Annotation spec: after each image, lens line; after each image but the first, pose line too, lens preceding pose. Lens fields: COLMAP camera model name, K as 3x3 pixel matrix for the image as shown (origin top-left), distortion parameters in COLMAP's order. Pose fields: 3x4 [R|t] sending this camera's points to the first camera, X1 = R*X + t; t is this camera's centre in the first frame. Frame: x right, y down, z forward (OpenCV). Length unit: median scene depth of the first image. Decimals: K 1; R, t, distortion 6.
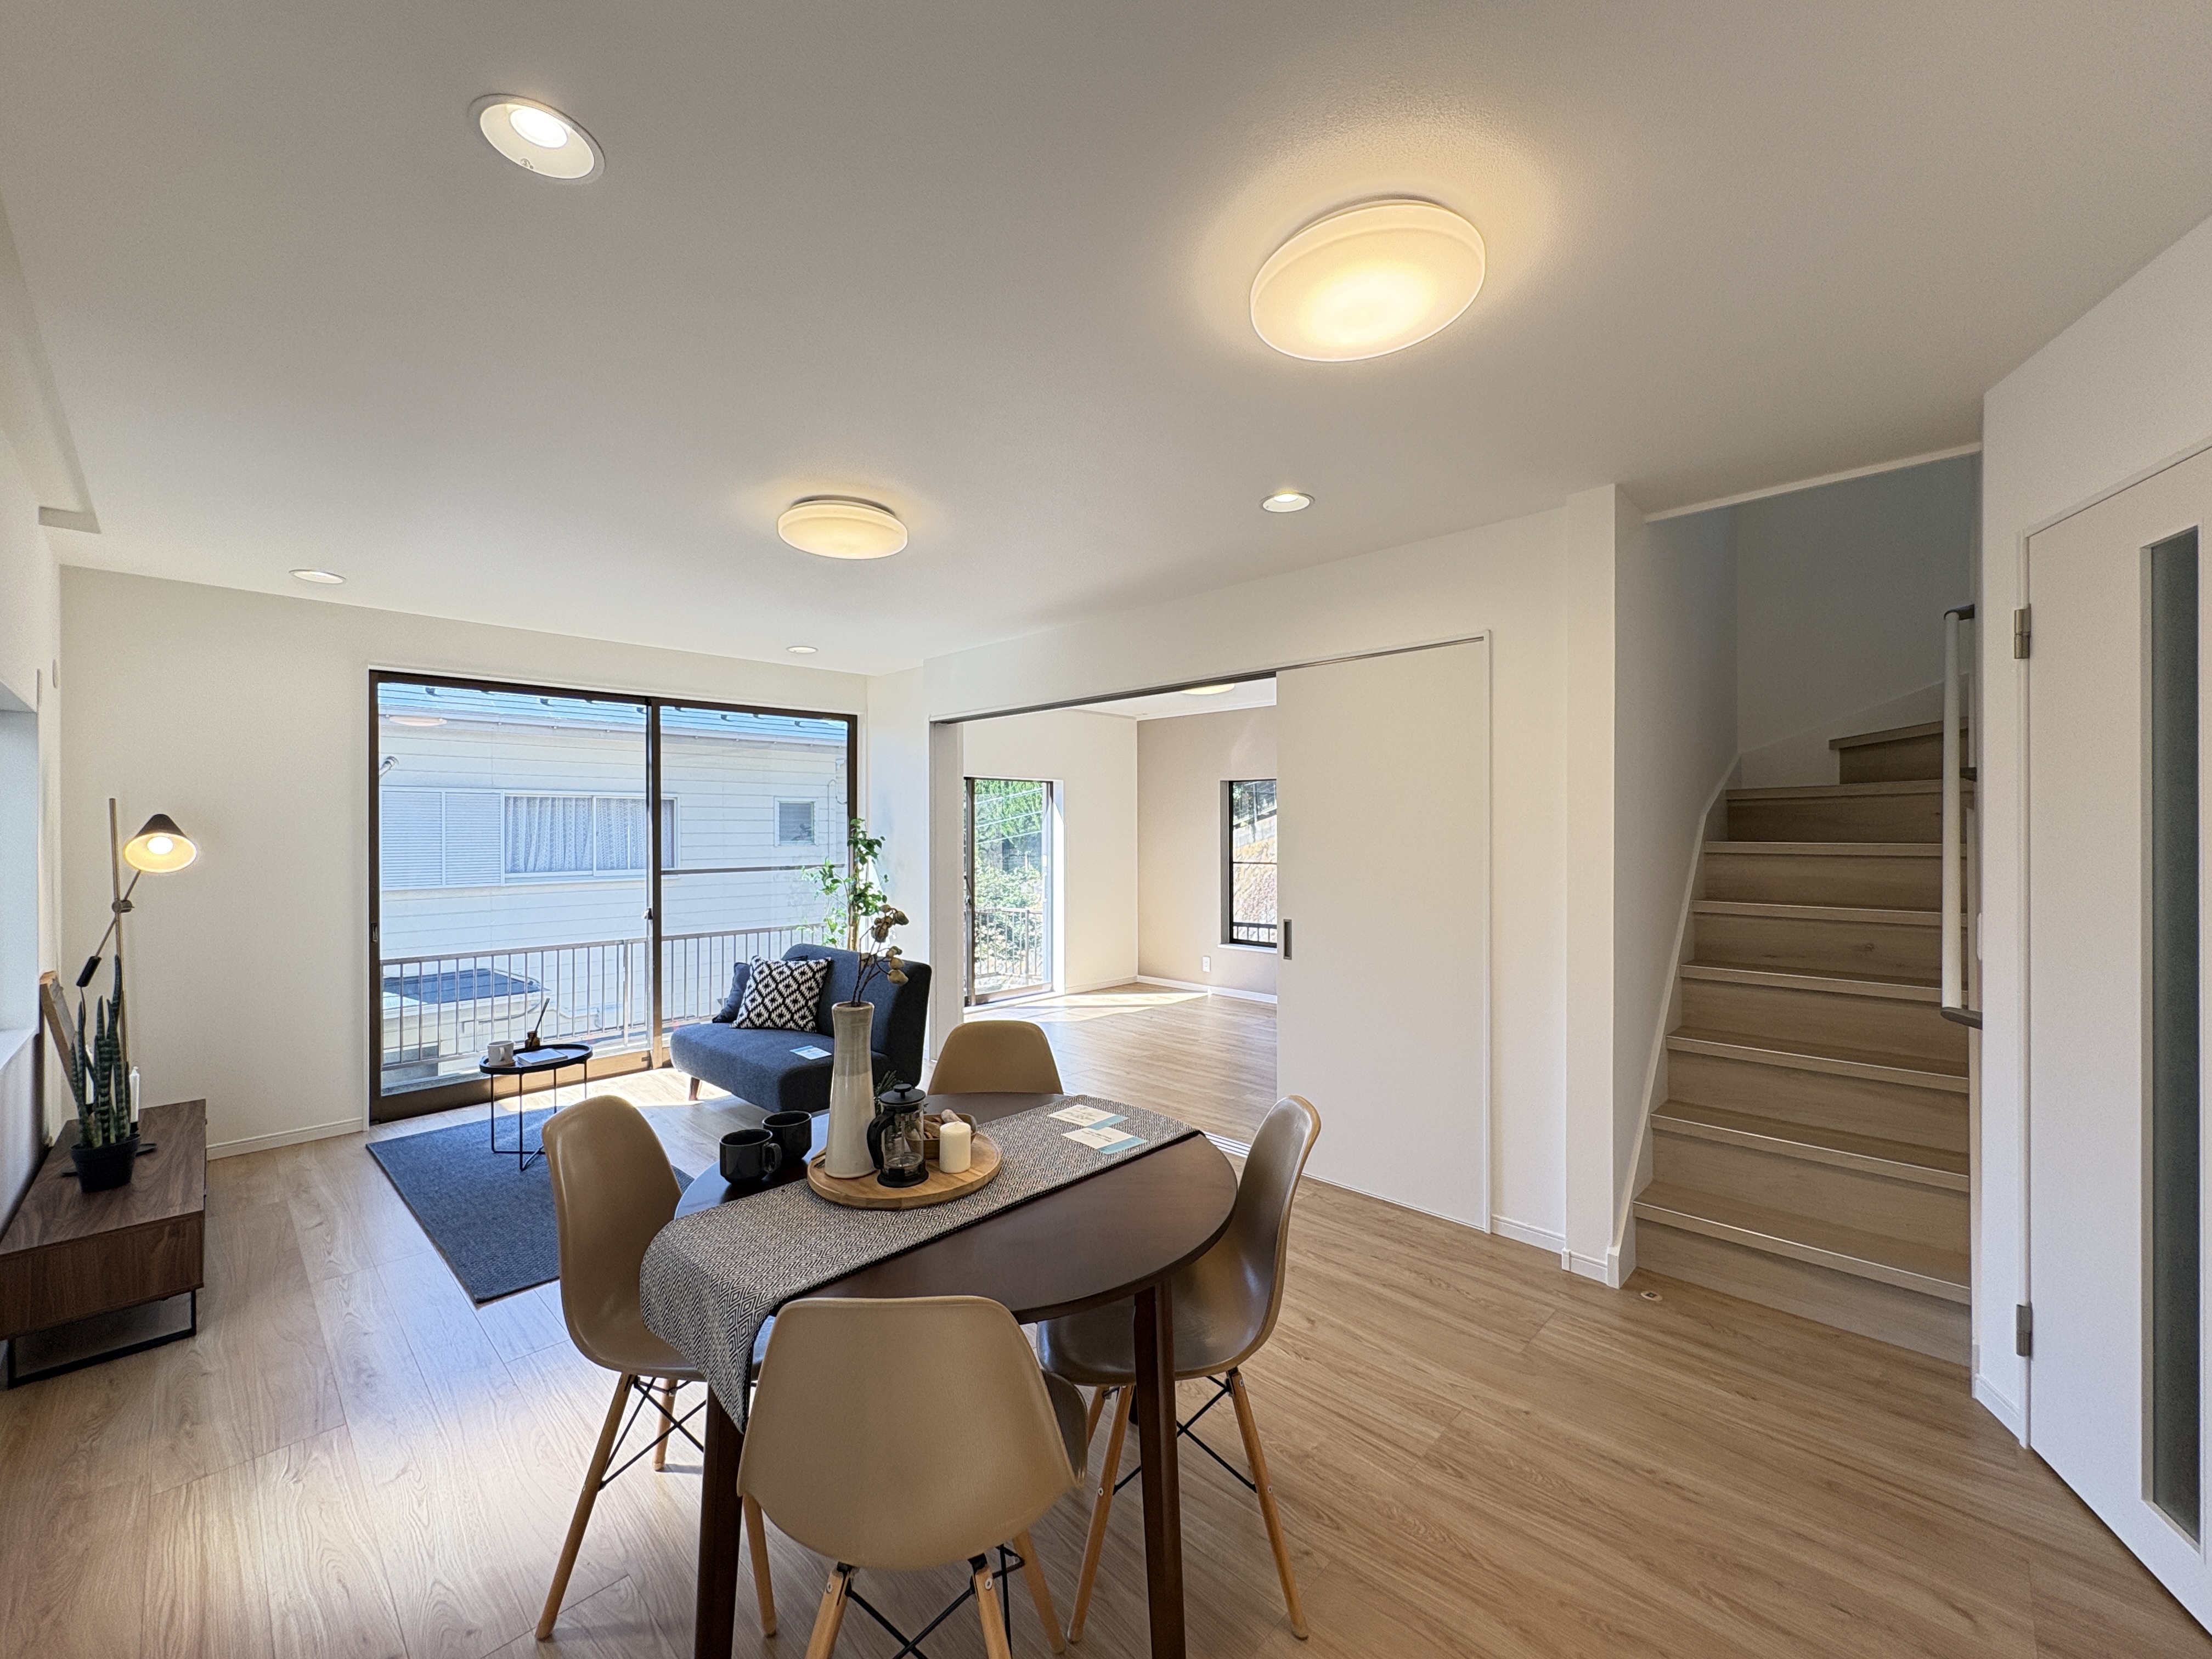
lens RADIAL K [[879.7, 0, 1111.6], [0, 879.7, 833.1], [0, 0, 1]] dist [-0.001428, 0.000862]
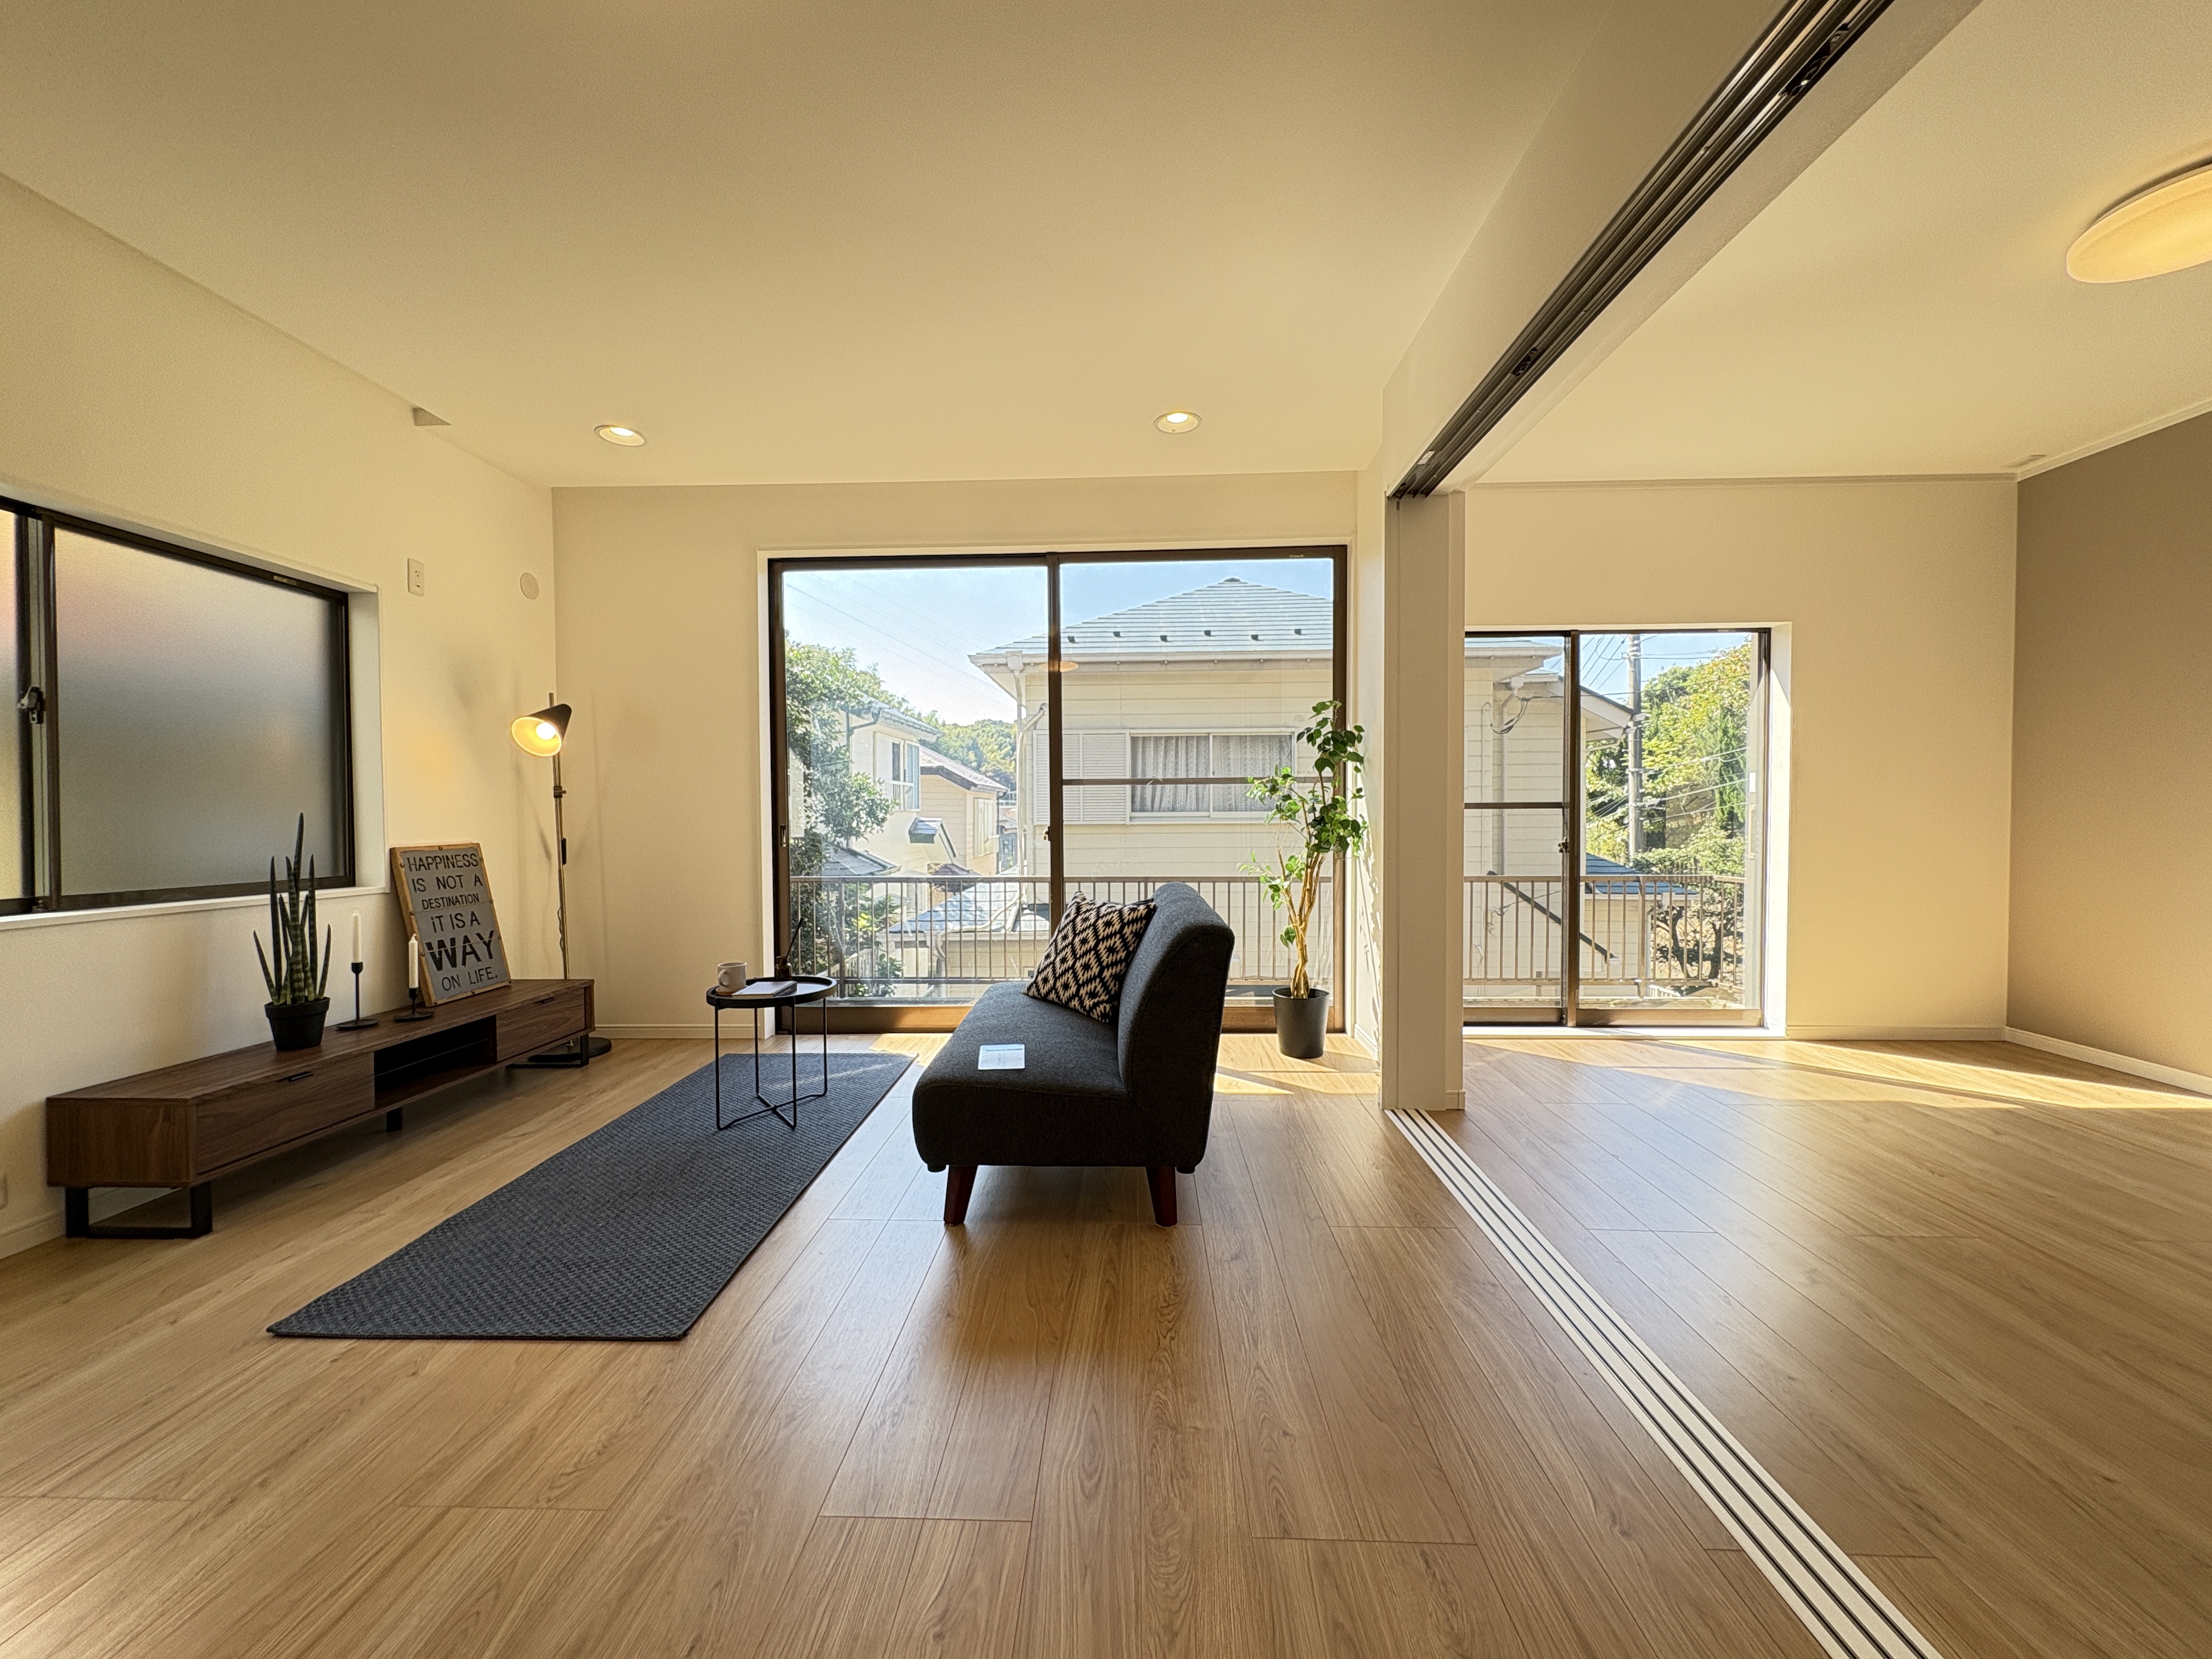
lens RADIAL K [[879.7, 0, 1104.8], [0, 879.7, 828.3], [0, 0, 1]] dist [-0.001428, 0.000862]
pose [[0.663916, 0.017803, -0.747595, 0.092126], [0.001475, 0.999683, 0.025116, 0.067492], [0.747805, -0.017778, 0.663680, 0.515097]]
